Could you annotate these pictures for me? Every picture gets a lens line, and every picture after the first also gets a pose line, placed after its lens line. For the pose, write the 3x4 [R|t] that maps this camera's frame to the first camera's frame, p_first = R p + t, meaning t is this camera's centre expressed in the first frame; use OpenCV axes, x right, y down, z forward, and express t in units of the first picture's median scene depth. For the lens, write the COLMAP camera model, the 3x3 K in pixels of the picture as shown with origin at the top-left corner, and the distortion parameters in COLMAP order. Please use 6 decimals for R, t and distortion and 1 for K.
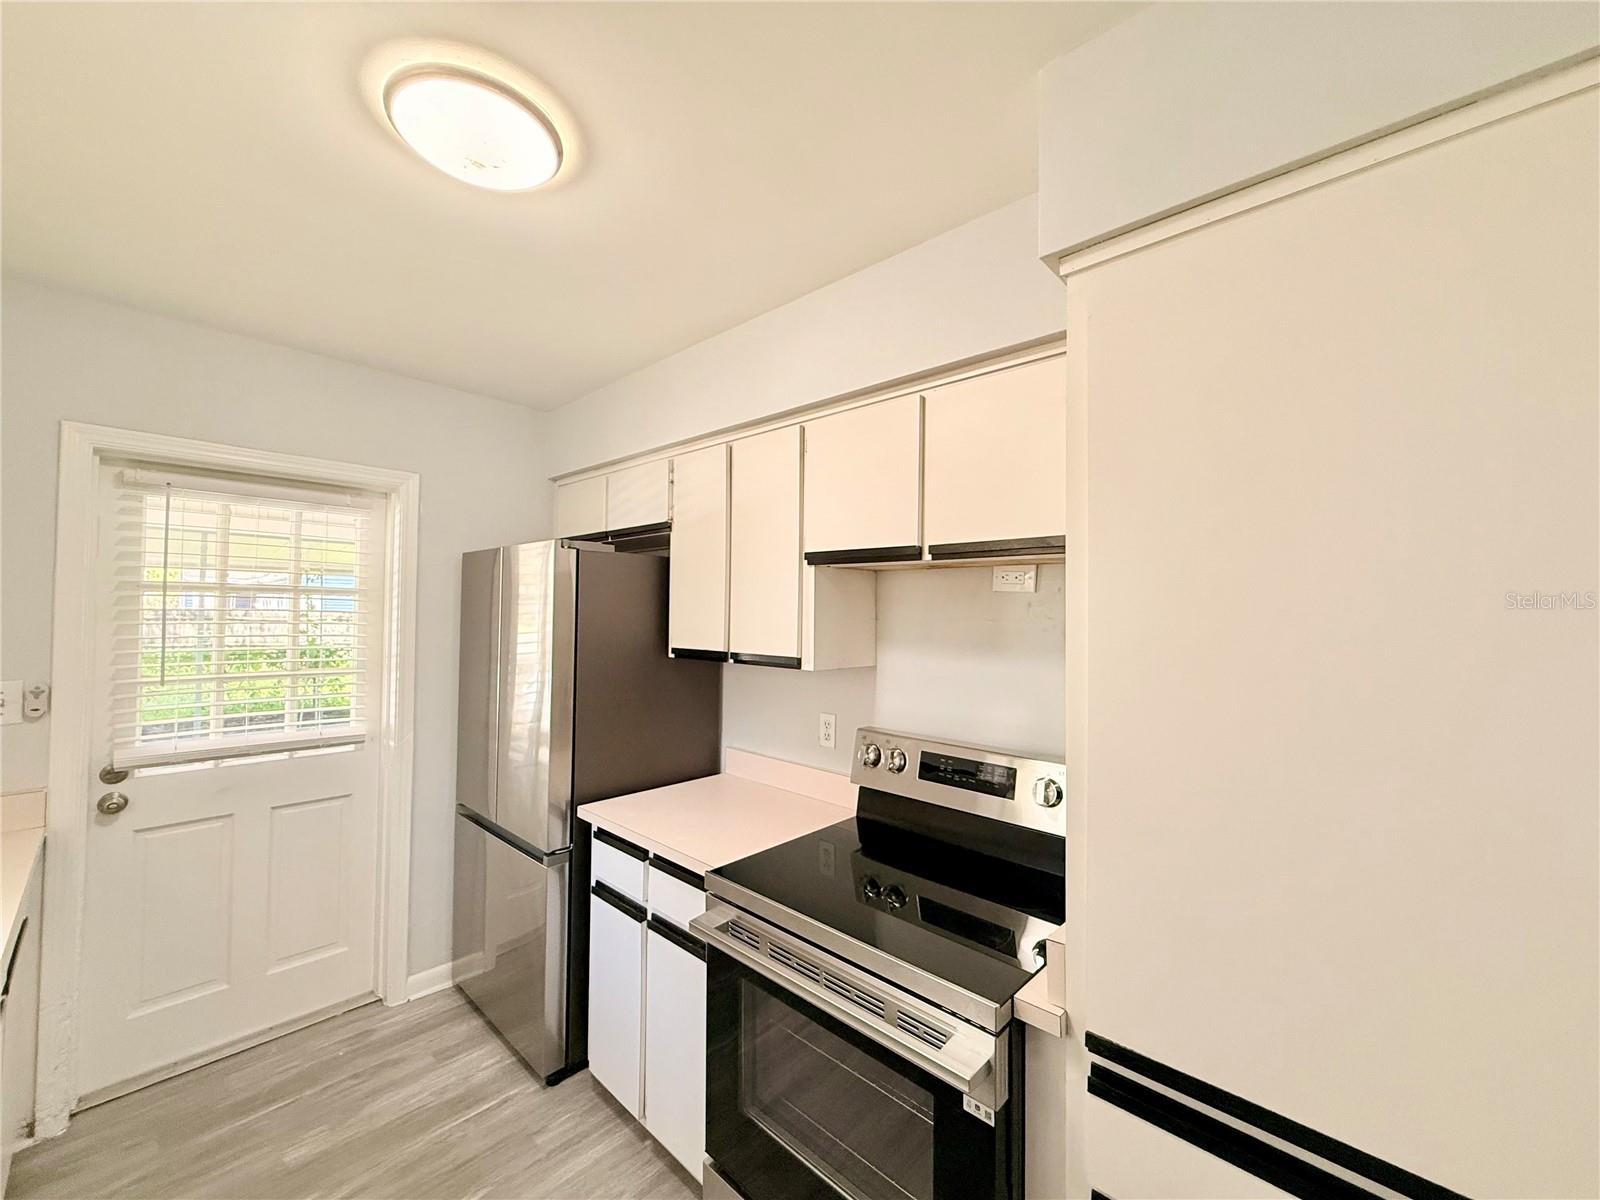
lens RADIAL K [[640.2, 0, 793.5], [0, 640.2, 603.0], [0, 0, 1]] dist [0.000862, 0.000391]
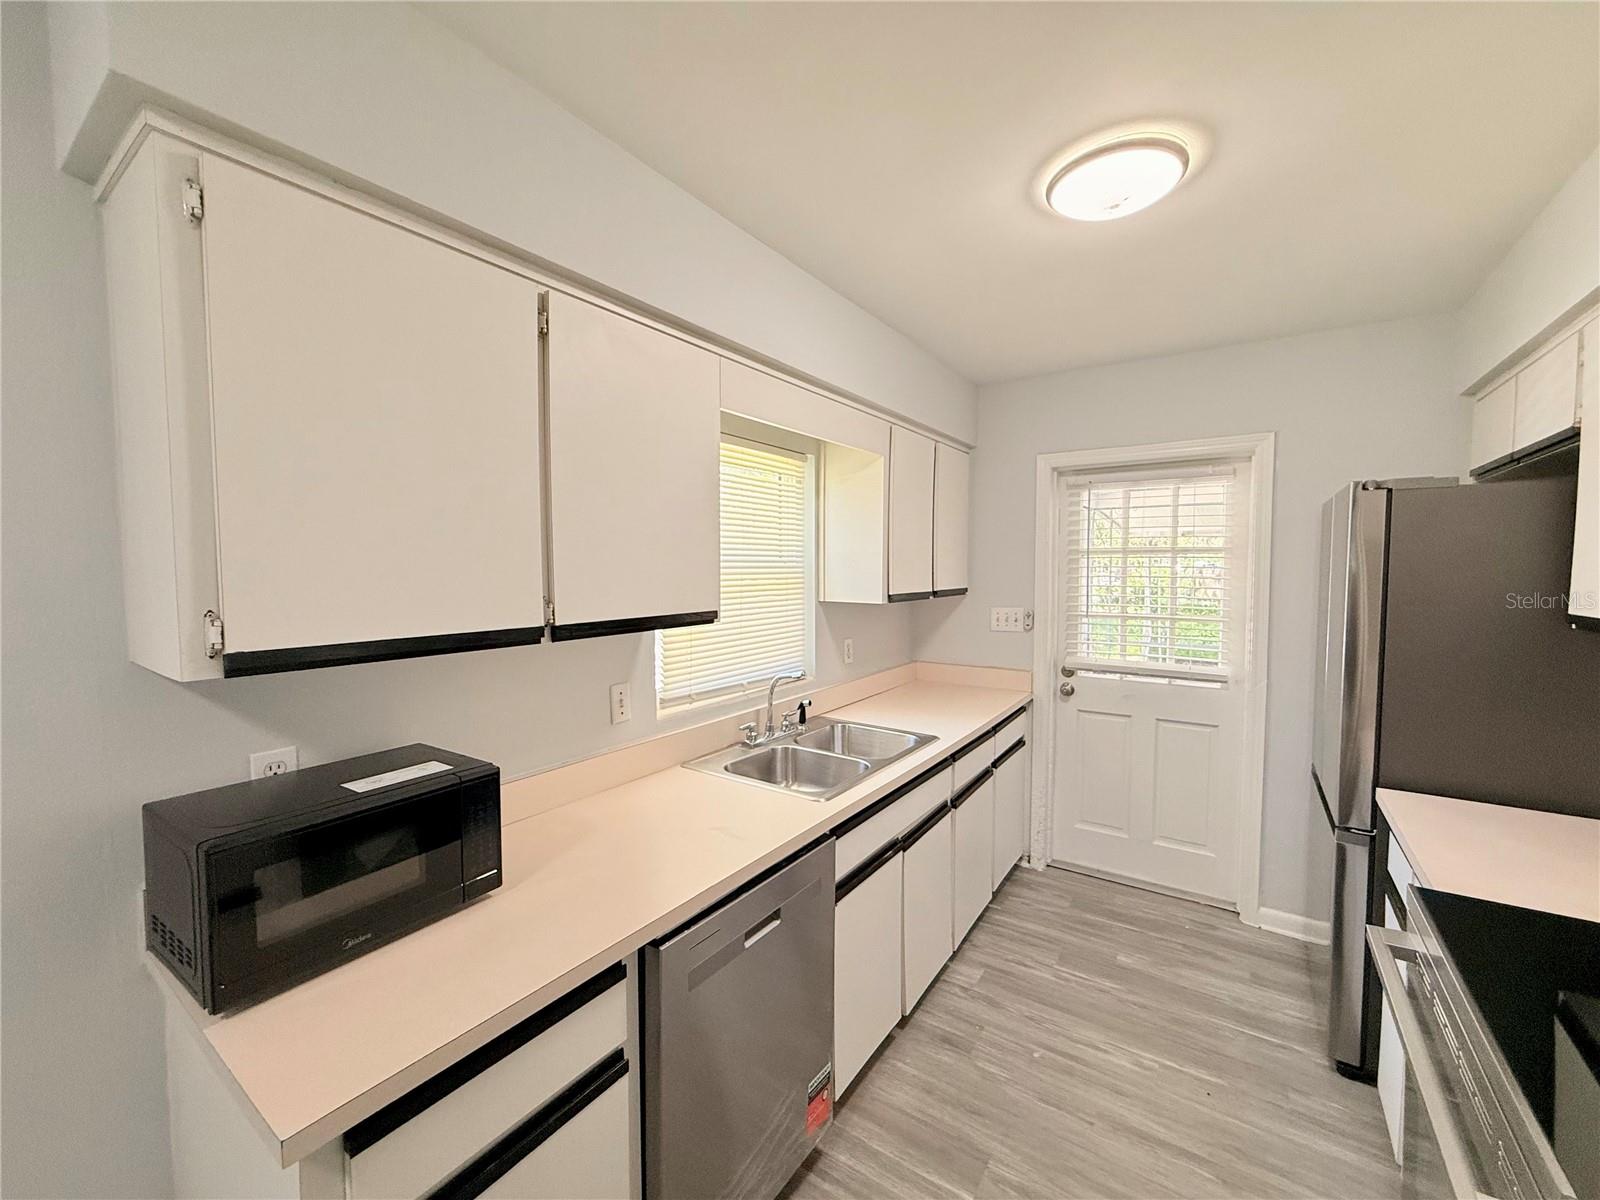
lens RADIAL K [[640.2, 0, 793.5], [0, 640.2, 603.0], [0, 0, 1]] dist [0.000862, 0.000391]
pose [[0.148857, 0.042476, -0.987946, 0.392934], [0.021012, 0.998716, 0.046105, 0.010141], [0.988635, -0.027622, 0.147773, 0.095562]]
